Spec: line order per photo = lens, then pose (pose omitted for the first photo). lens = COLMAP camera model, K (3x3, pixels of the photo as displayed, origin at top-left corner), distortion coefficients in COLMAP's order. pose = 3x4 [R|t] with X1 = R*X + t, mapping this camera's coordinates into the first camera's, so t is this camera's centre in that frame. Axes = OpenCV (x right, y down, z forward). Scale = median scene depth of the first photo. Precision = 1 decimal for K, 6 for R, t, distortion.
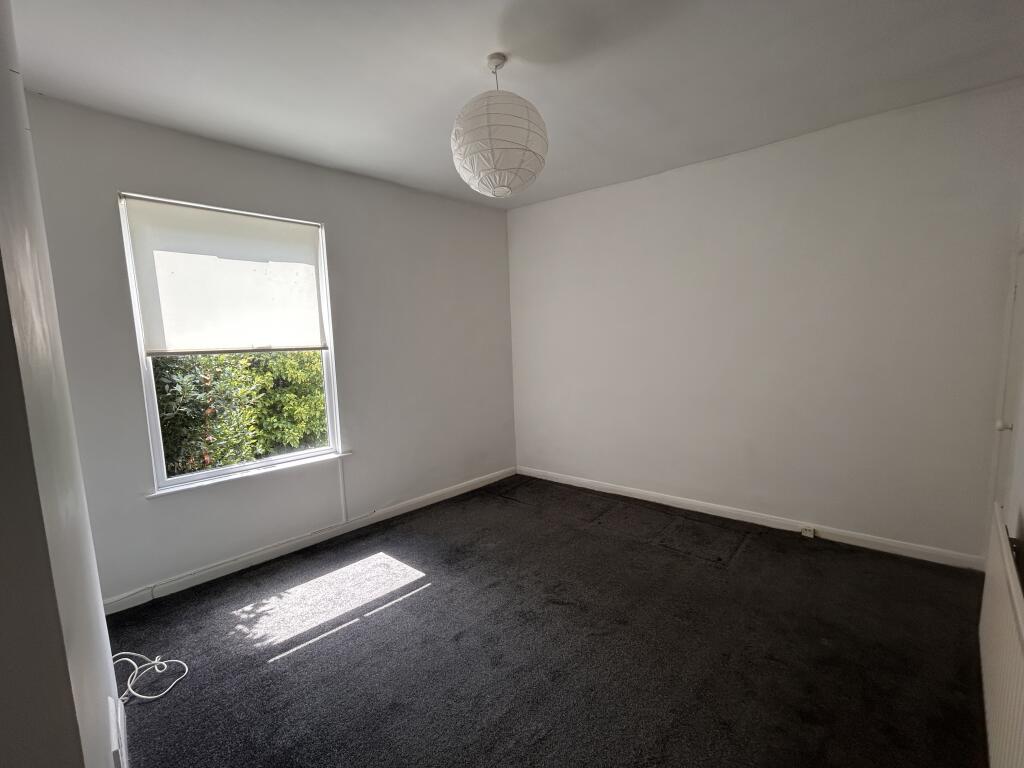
lens RADIAL K [[416.5, 0, 512.0], [0, 416.5, 384.0], [0, 0, 1]] dist [-0.000116, 0.000009]
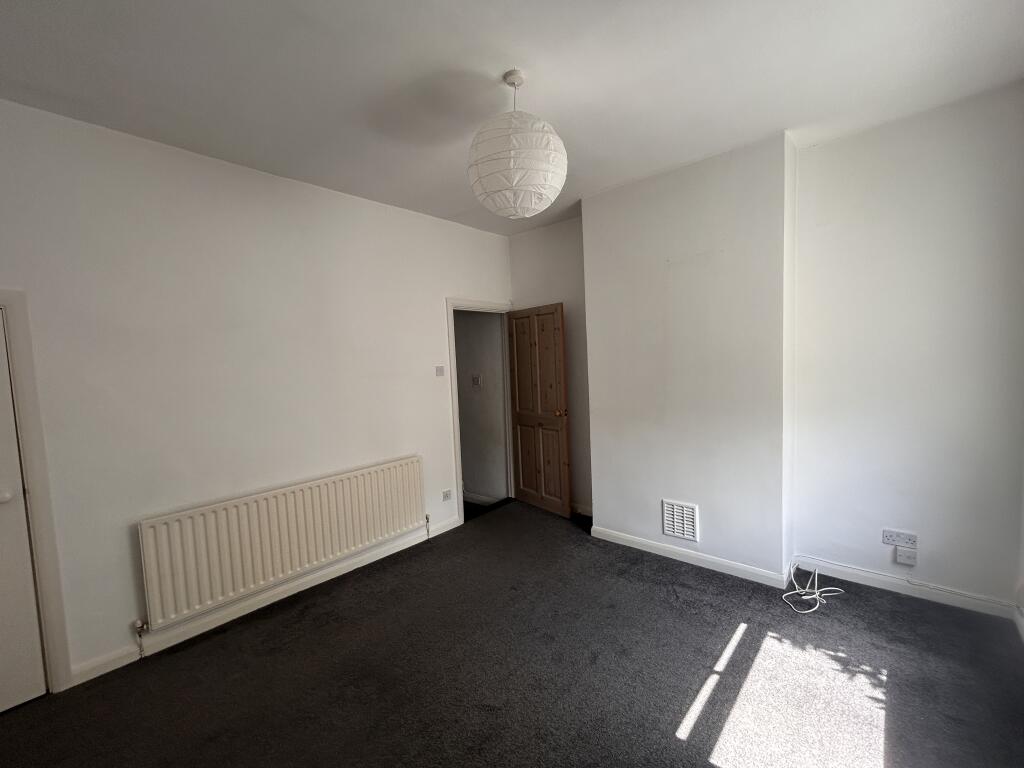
lens RADIAL K [[416.5, 0, 512.0], [0, 416.5, 384.0], [0, 0, 1]] dist [-0.000116, 0.000009]
pose [[-0.997584, 0.069424, -0.002447, 0.015589], [0.067795, 0.980655, 0.183628, -0.201444], [0.015148, 0.183018, -0.982993, 1.827042]]
